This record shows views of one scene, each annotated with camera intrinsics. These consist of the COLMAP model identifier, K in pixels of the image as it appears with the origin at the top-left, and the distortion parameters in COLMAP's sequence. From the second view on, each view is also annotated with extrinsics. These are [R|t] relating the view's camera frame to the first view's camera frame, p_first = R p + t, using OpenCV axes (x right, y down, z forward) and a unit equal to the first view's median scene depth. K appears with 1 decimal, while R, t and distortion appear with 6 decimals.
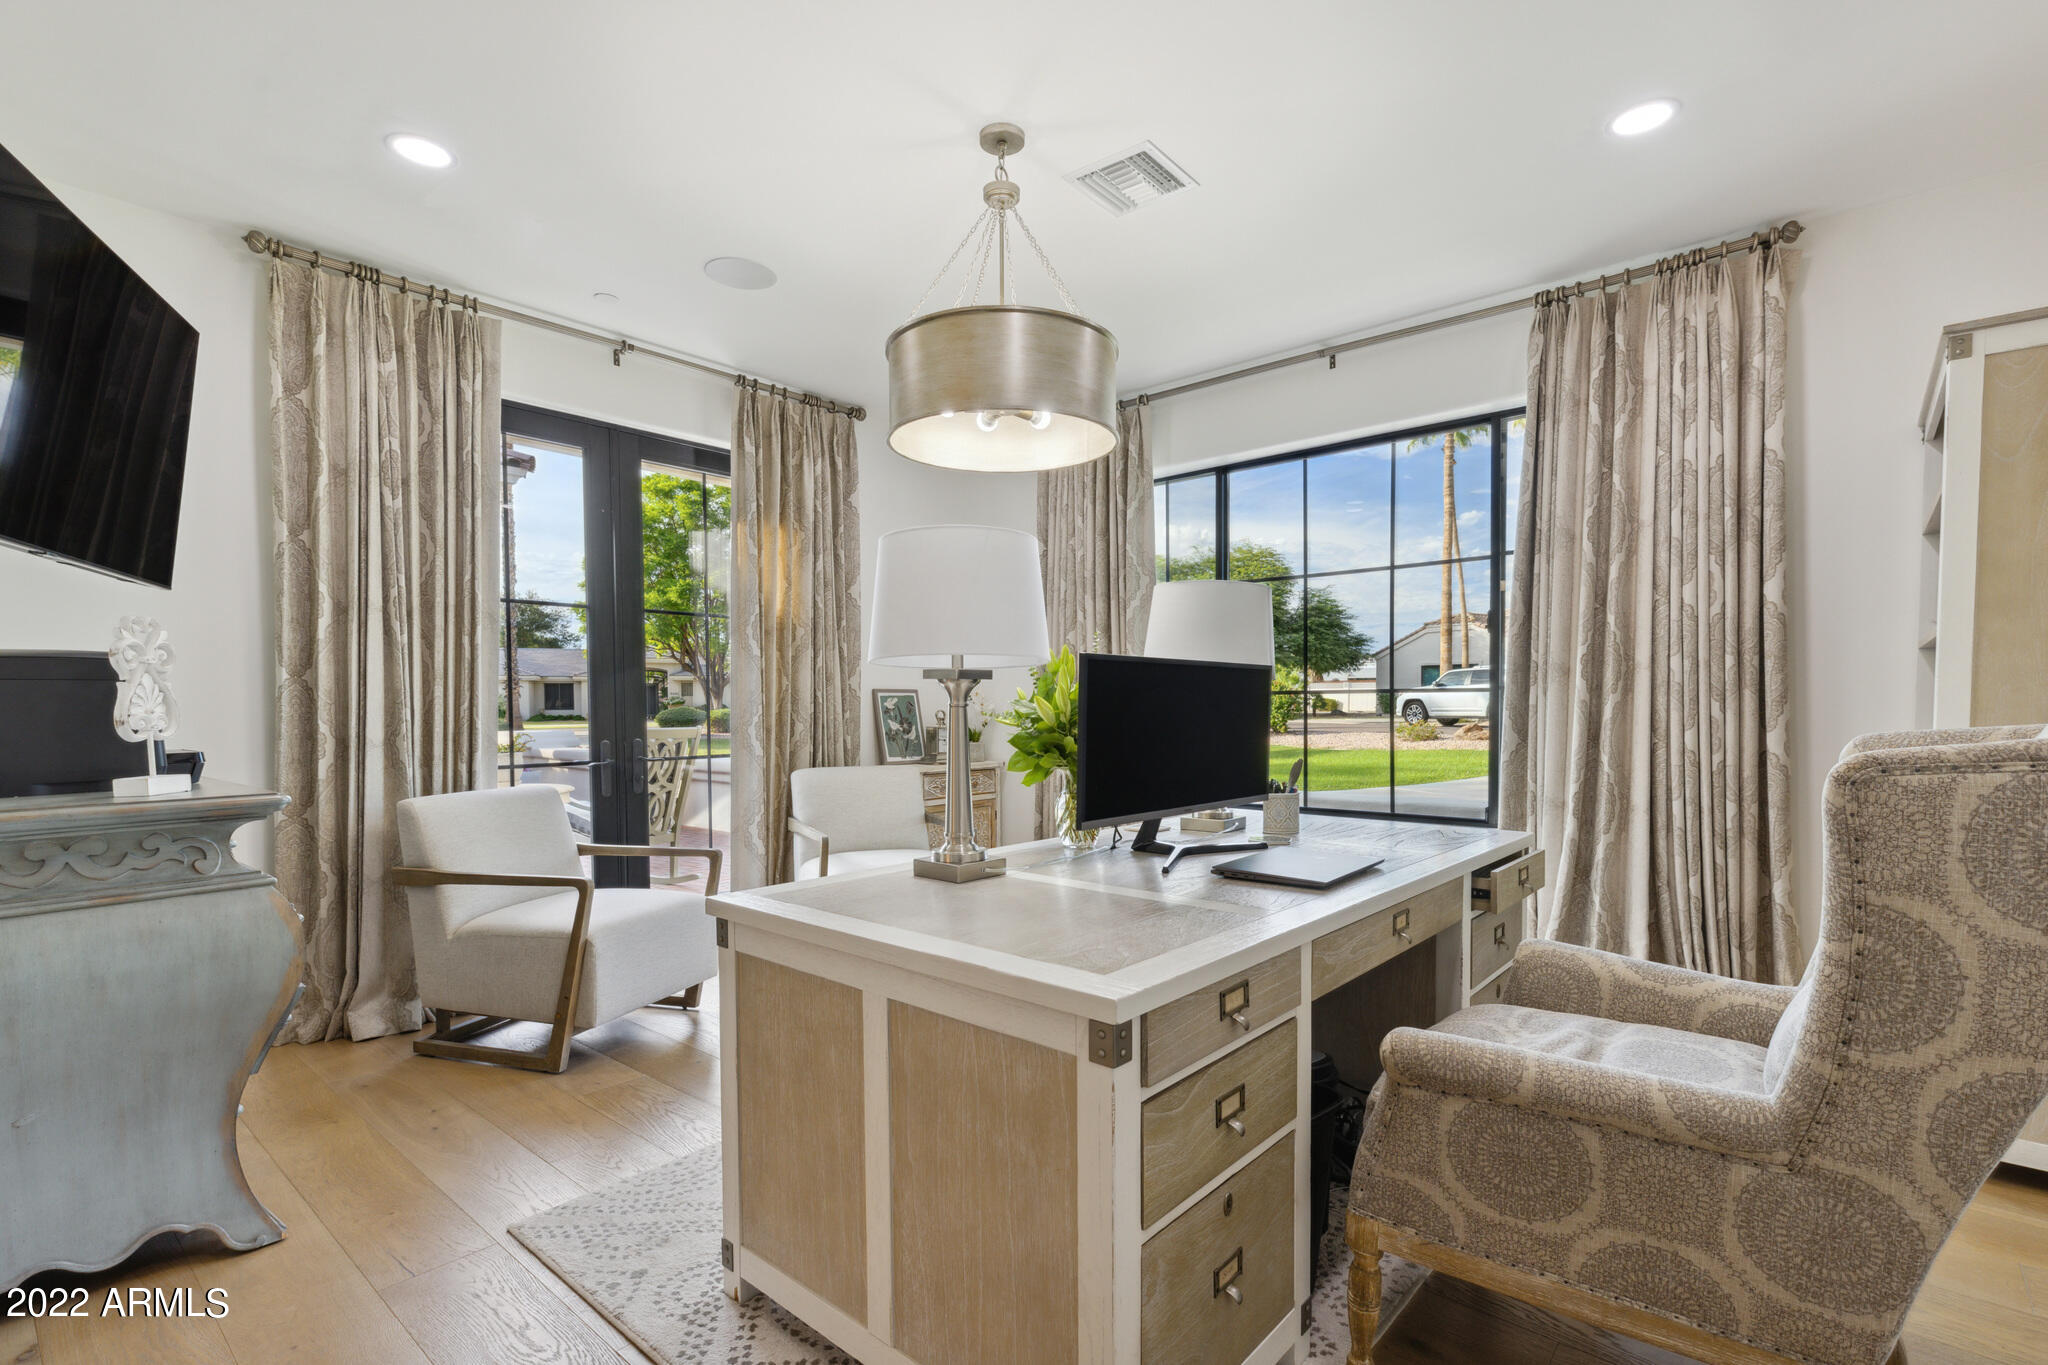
lens RADIAL K [[996.1, 0, 1041.8], [0, 996.1, 679.5], [0, 0, 1]] dist [0.000345, 0.000659]
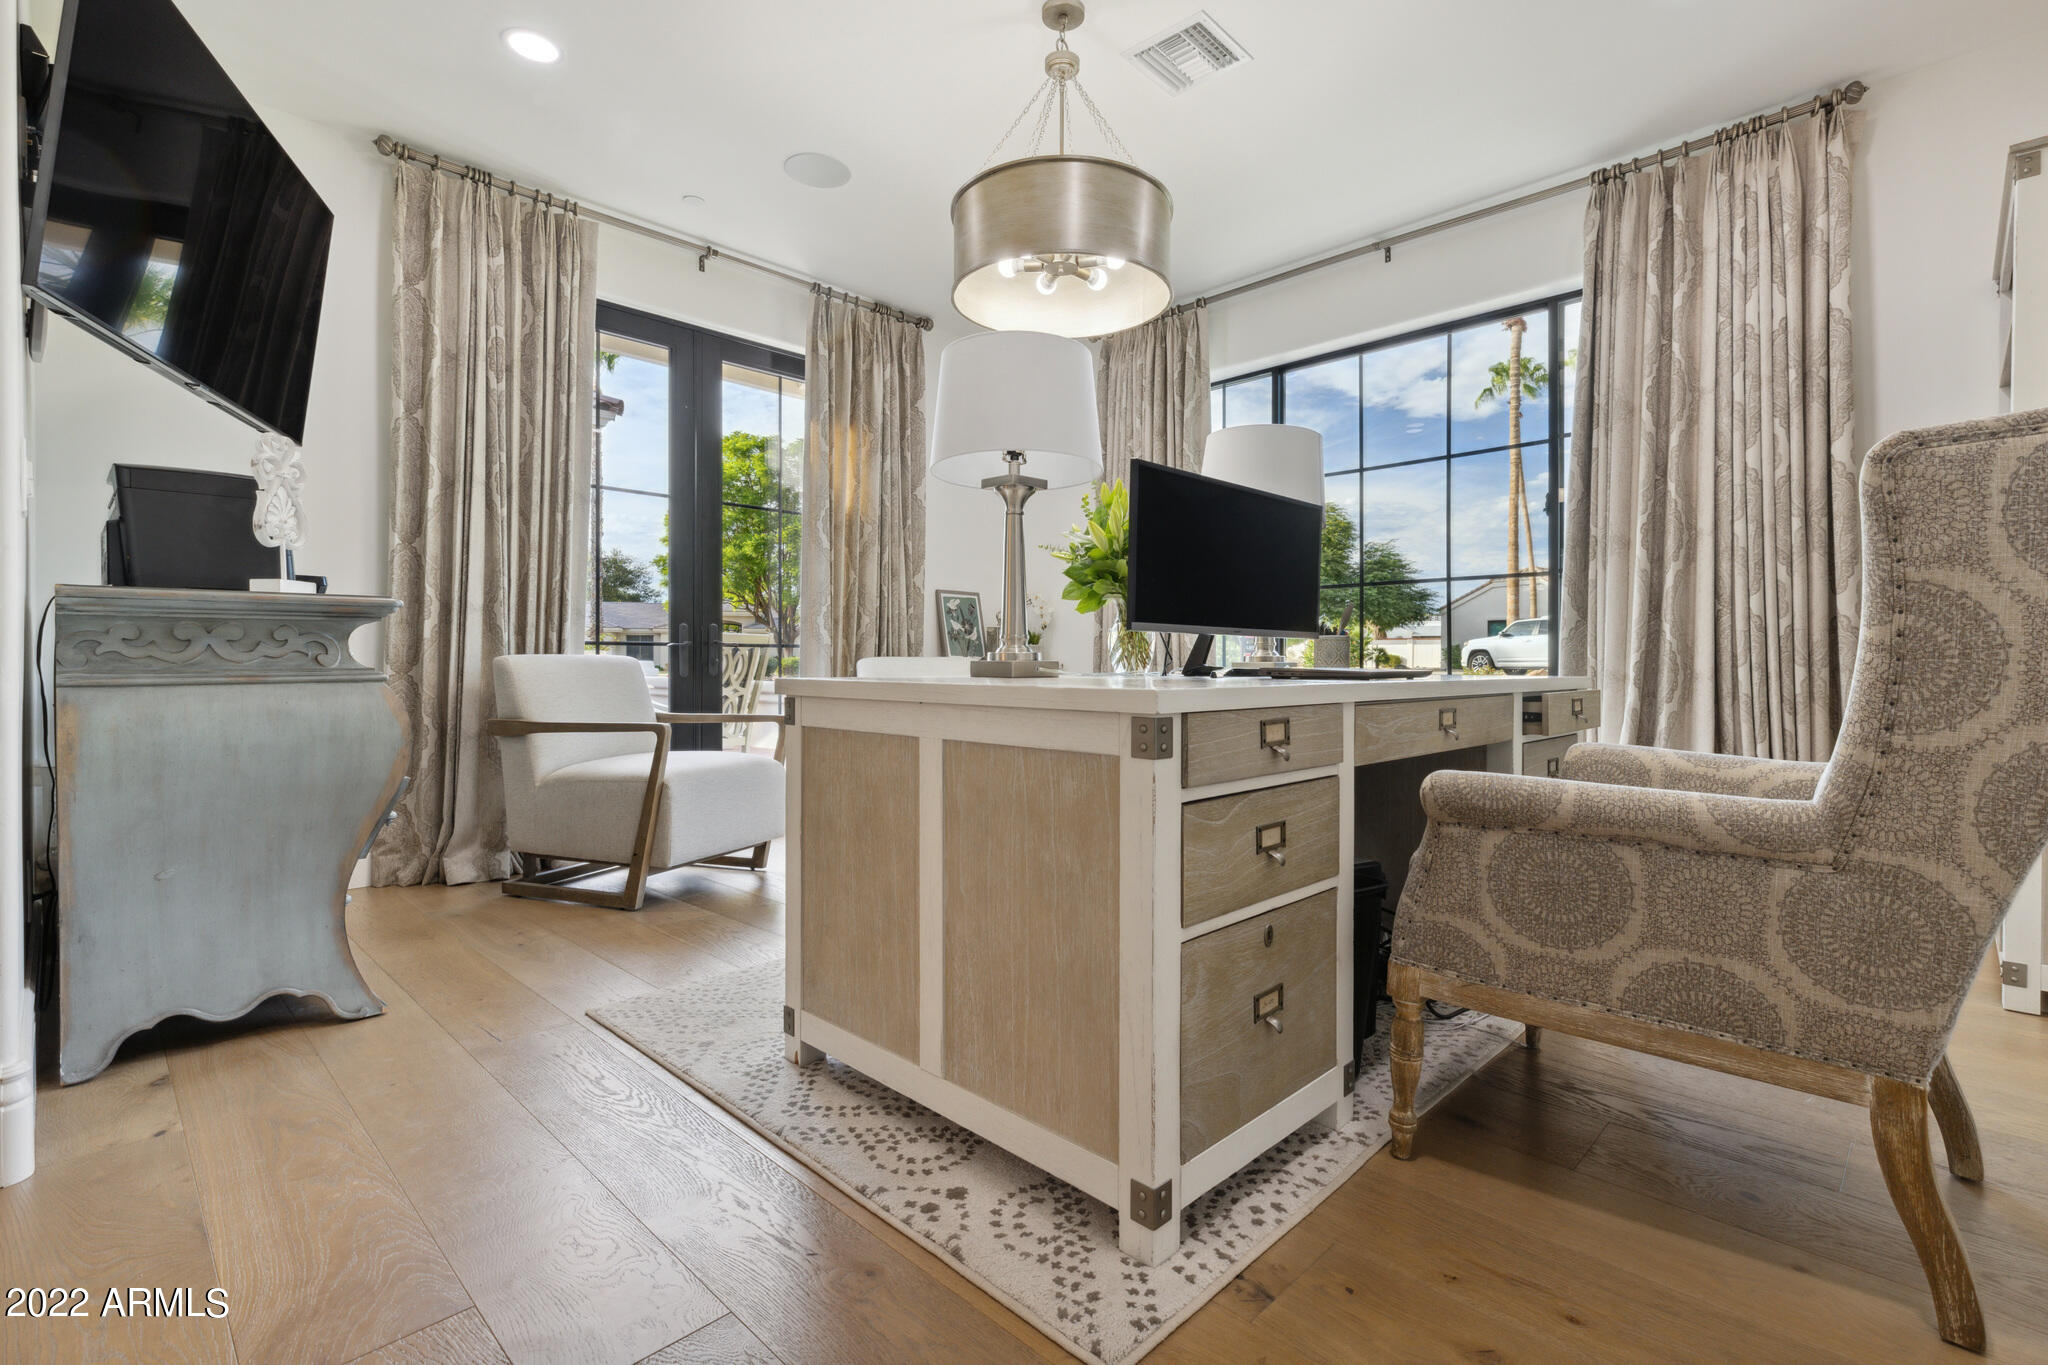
lens RADIAL K [[996.1, 0, 1041.8], [0, 996.1, 679.5], [0, 0, 1]] dist [0.000345, 0.000659]
pose [[0.997780, 0.007816, -0.066135, 0.011560], [-0.009977, 0.999425, -0.032411, 0.176242], [0.065843, 0.032999, 0.997284, -0.027973]]
